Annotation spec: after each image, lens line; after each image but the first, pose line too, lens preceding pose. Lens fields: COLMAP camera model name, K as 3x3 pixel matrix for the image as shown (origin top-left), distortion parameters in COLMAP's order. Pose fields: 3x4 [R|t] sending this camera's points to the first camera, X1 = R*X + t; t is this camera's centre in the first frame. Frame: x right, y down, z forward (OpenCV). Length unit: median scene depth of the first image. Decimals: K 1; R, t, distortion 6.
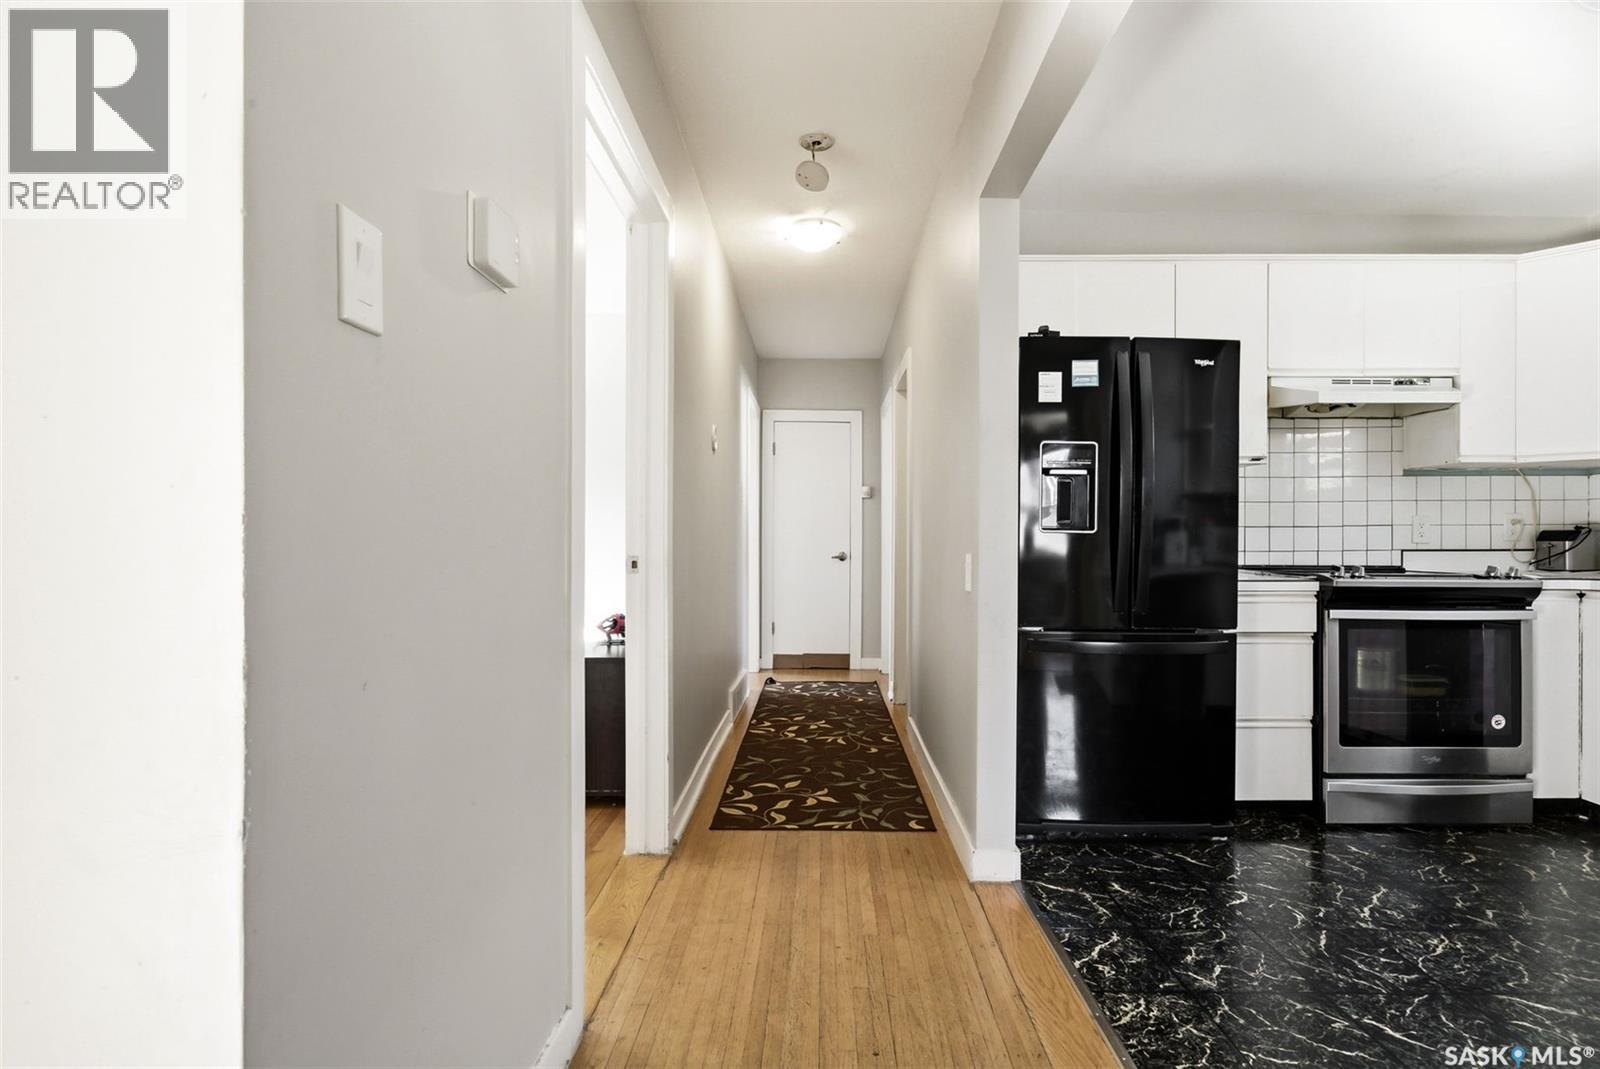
lens RADIAL K [[823.9, 0, 800.0], [0, 823.9, 534.5], [0, 0, 1]] dist [0.000334, 0.000779]
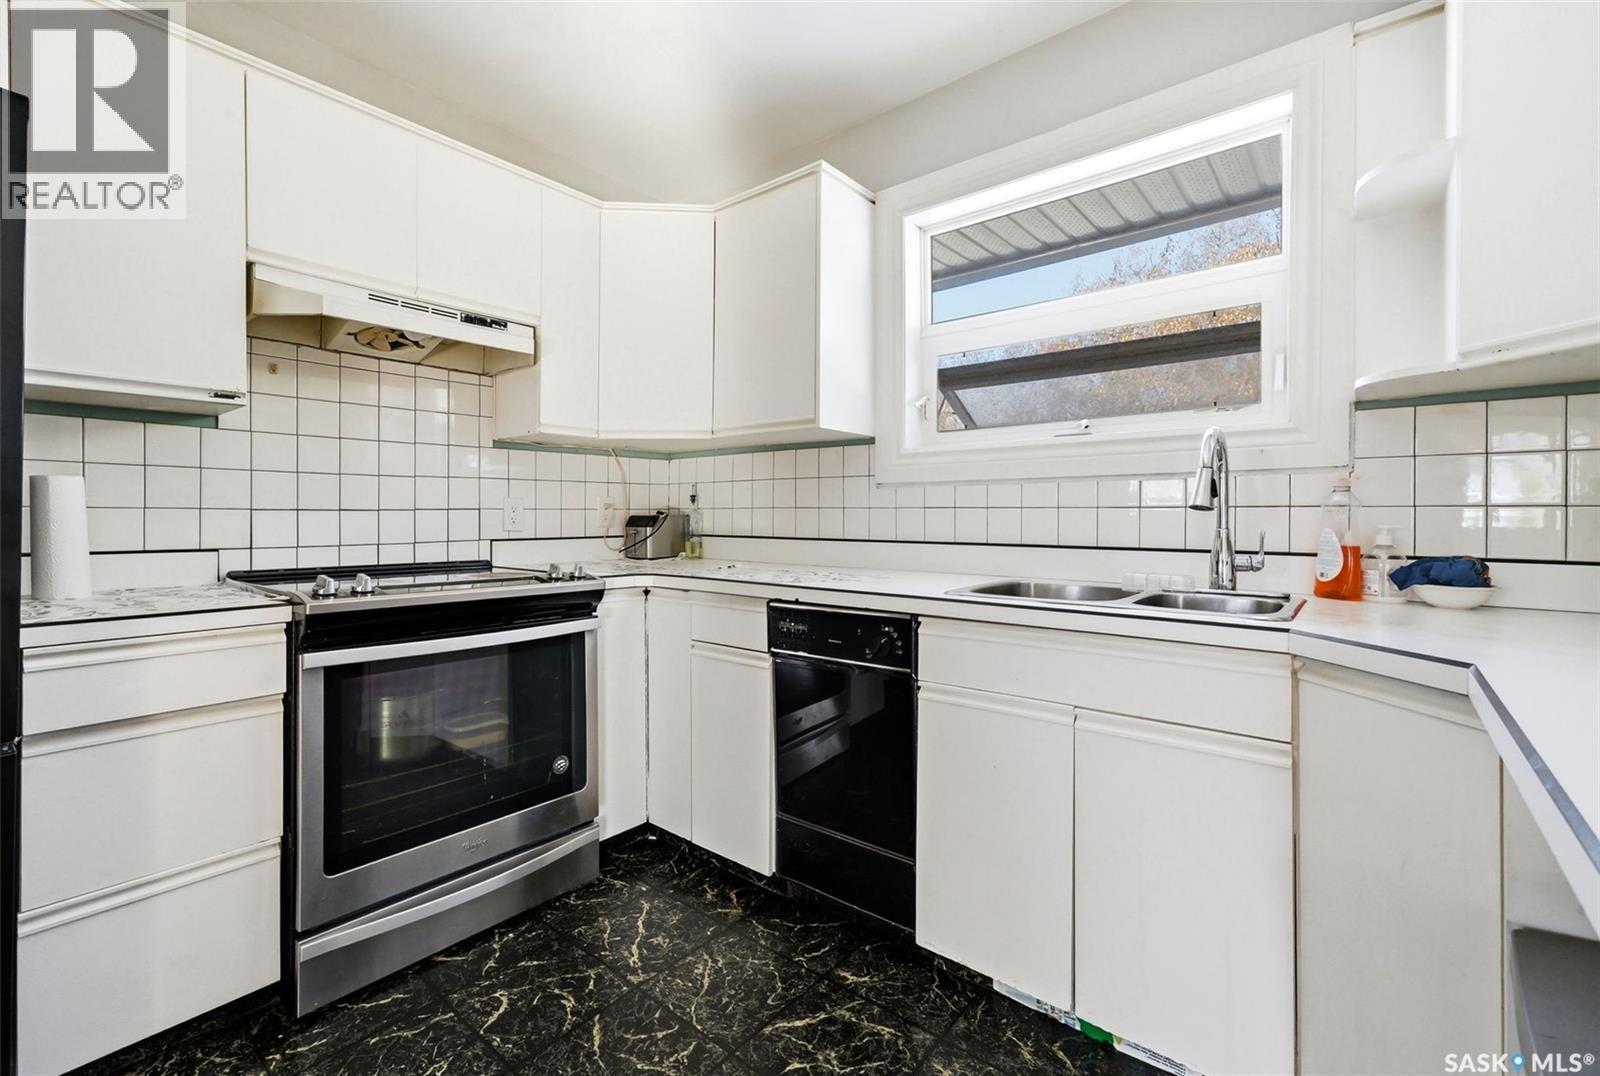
lens RADIAL K [[691.2, 0, 803.2], [0, 691.2, 512.7], [0, 0, 1]] dist [0.000331, 0.000031]
pose [[0.629412, 0.001490, 0.777070, 0.462546], [-0.002697, 0.999996, 0.000266, -0.010017], [-0.777067, -0.002263, 0.629414, 0.395428]]
